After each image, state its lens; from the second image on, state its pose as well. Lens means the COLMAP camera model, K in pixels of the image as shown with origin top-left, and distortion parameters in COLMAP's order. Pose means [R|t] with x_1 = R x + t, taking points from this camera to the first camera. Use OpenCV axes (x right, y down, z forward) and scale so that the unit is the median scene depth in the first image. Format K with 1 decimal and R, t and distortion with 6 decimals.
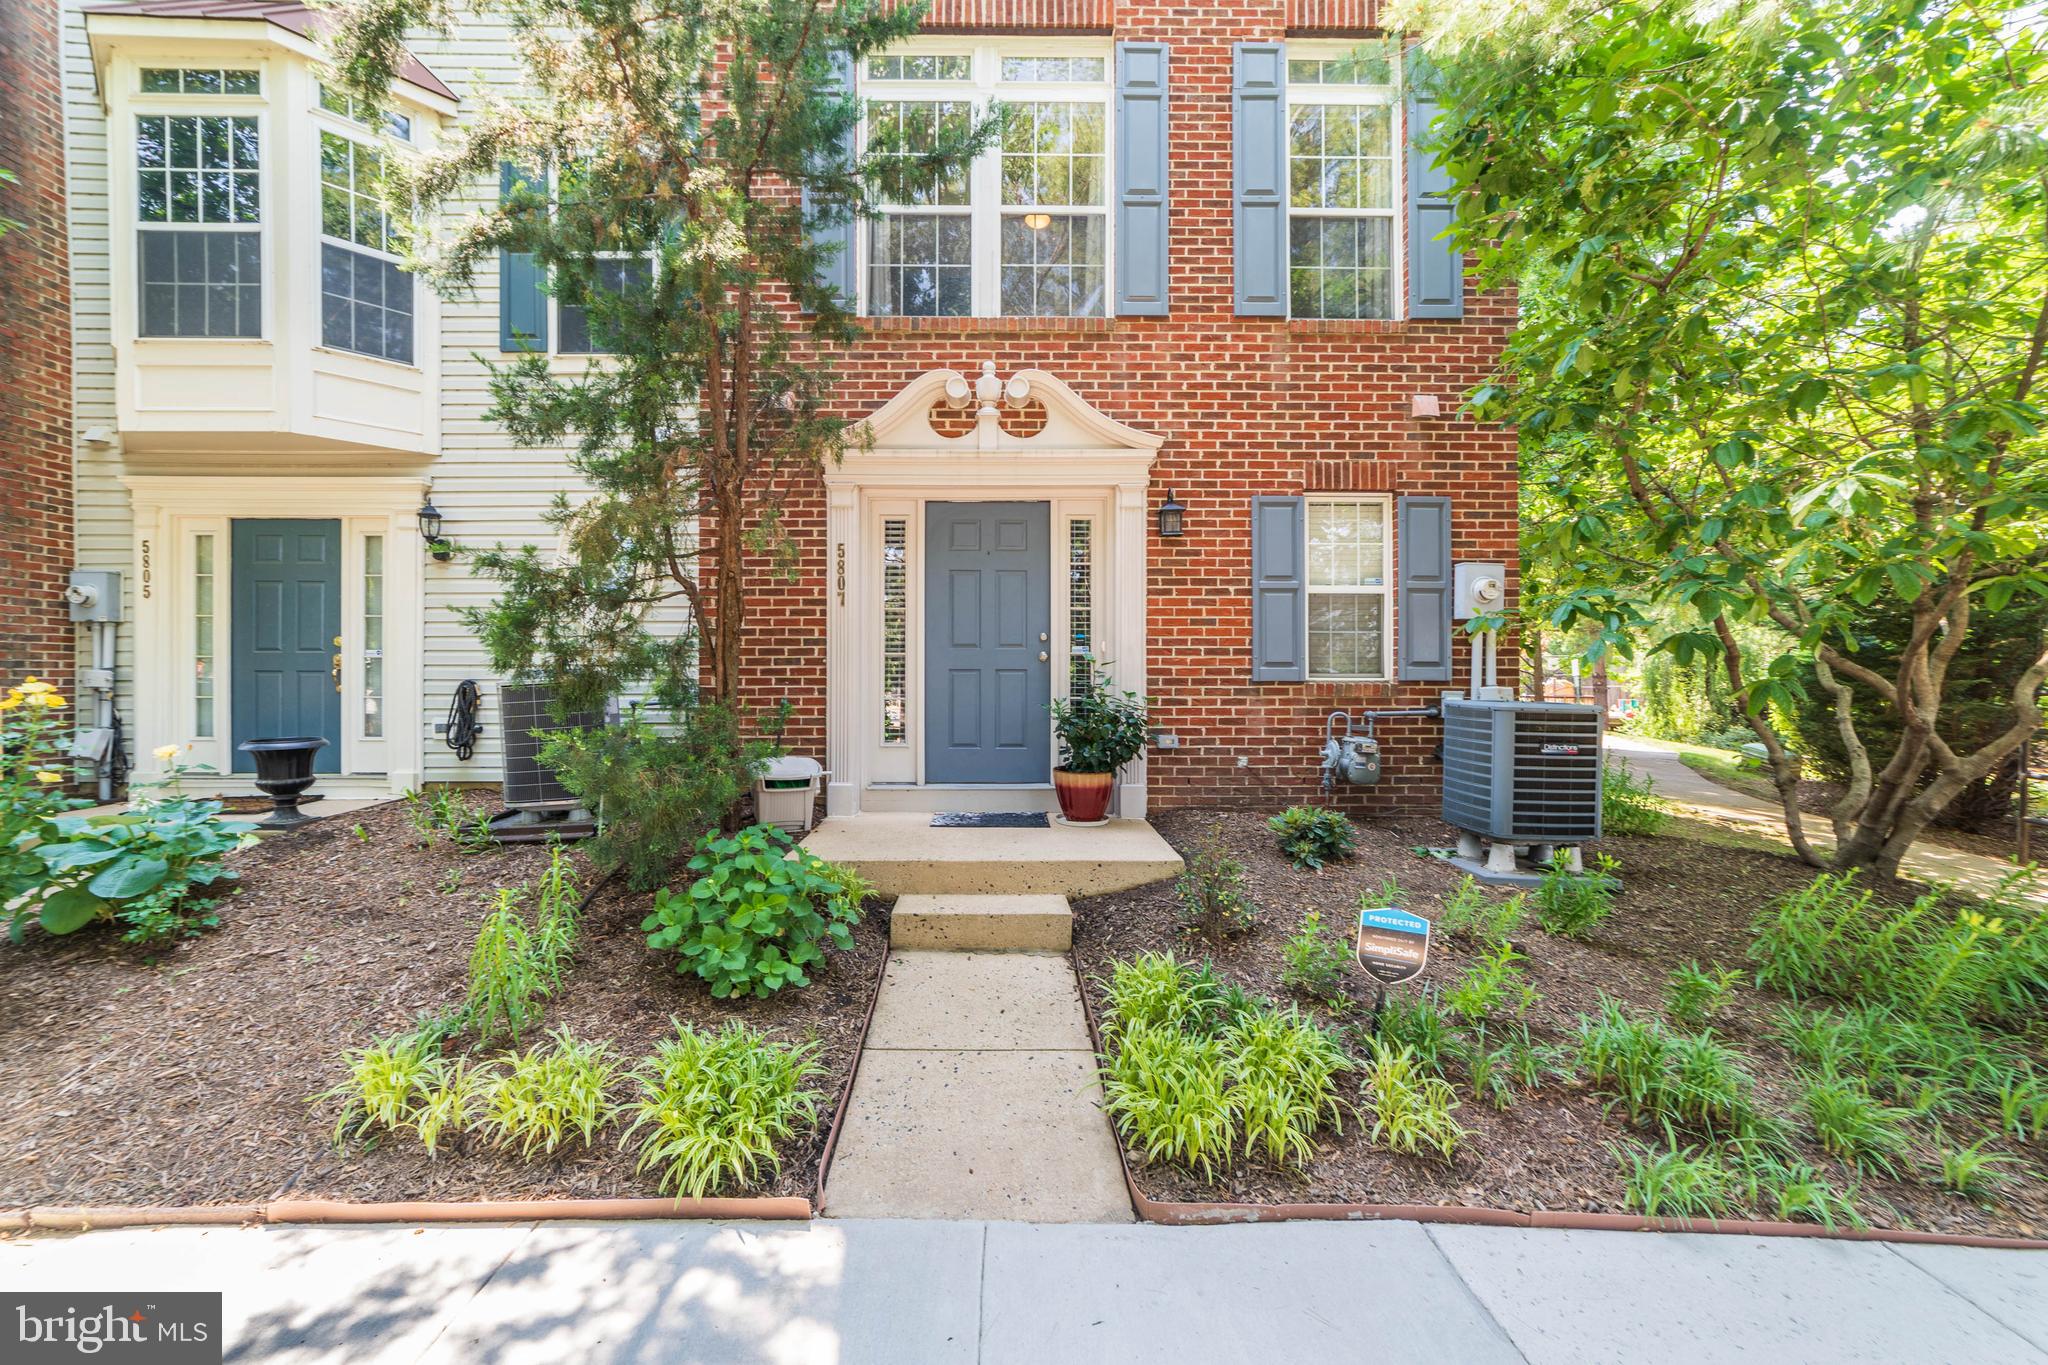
lens RADIAL K [[797.7, 0, 1025.8], [0, 797.7, 687.4], [0, 0, 1]] dist [-0.016227, 0.009450]
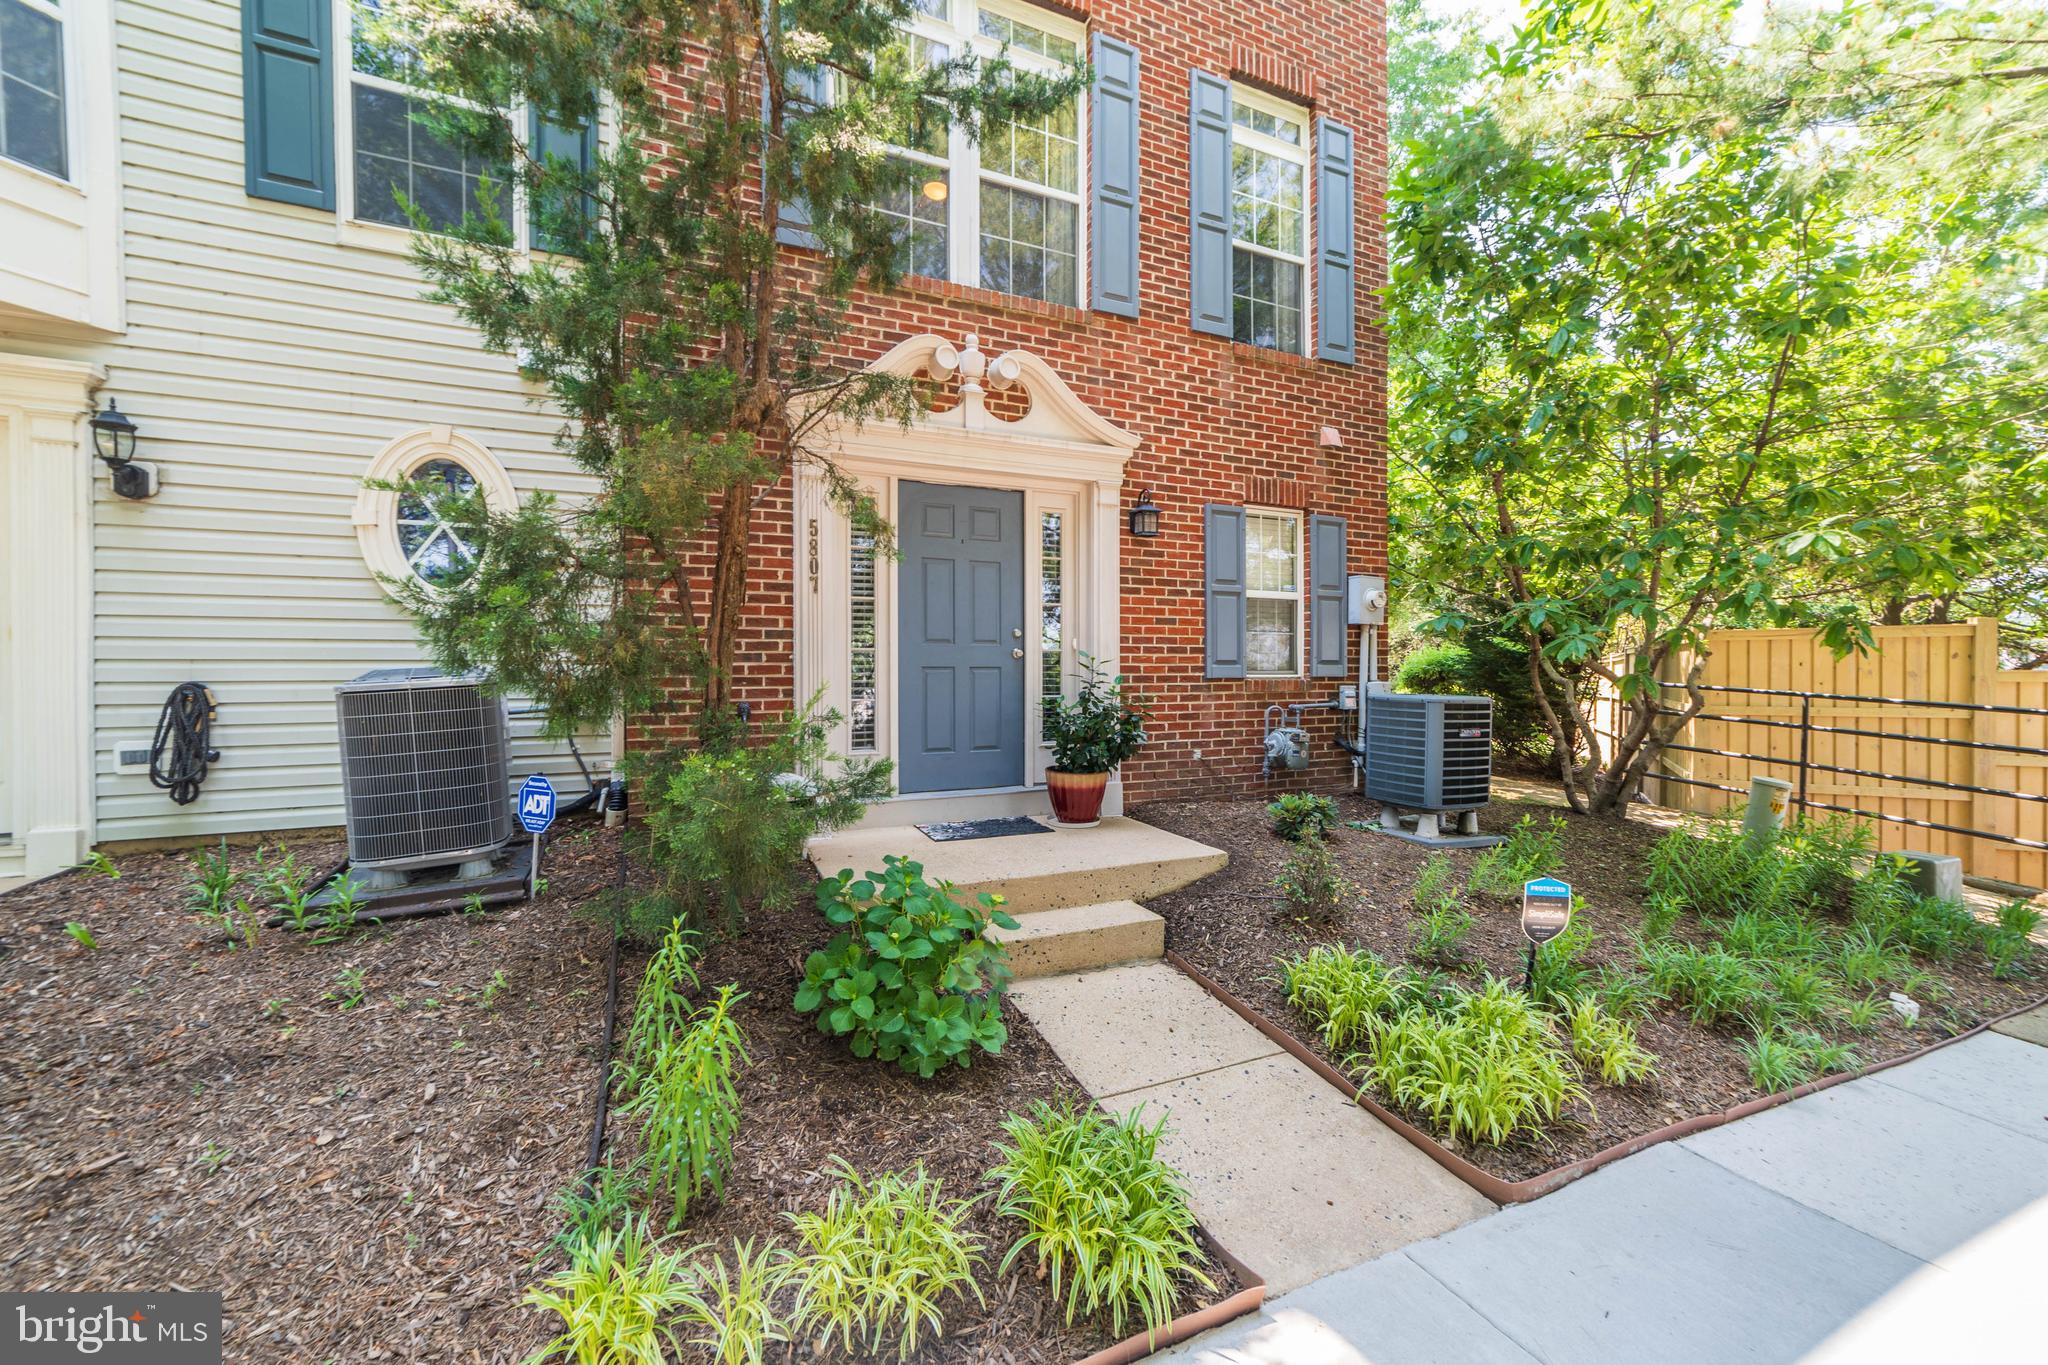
lens RADIAL K [[789.2, 0, 1040.0], [0, 789.2, 683.3], [0, 0, 1]] dist [-0.012475, 0.007239]
pose [[0.917196, -0.008182, 0.398352, -0.339315], [0.006616, 0.999964, 0.005306, -0.007956], [-0.398381, -0.002232, 0.917217, 0.125869]]
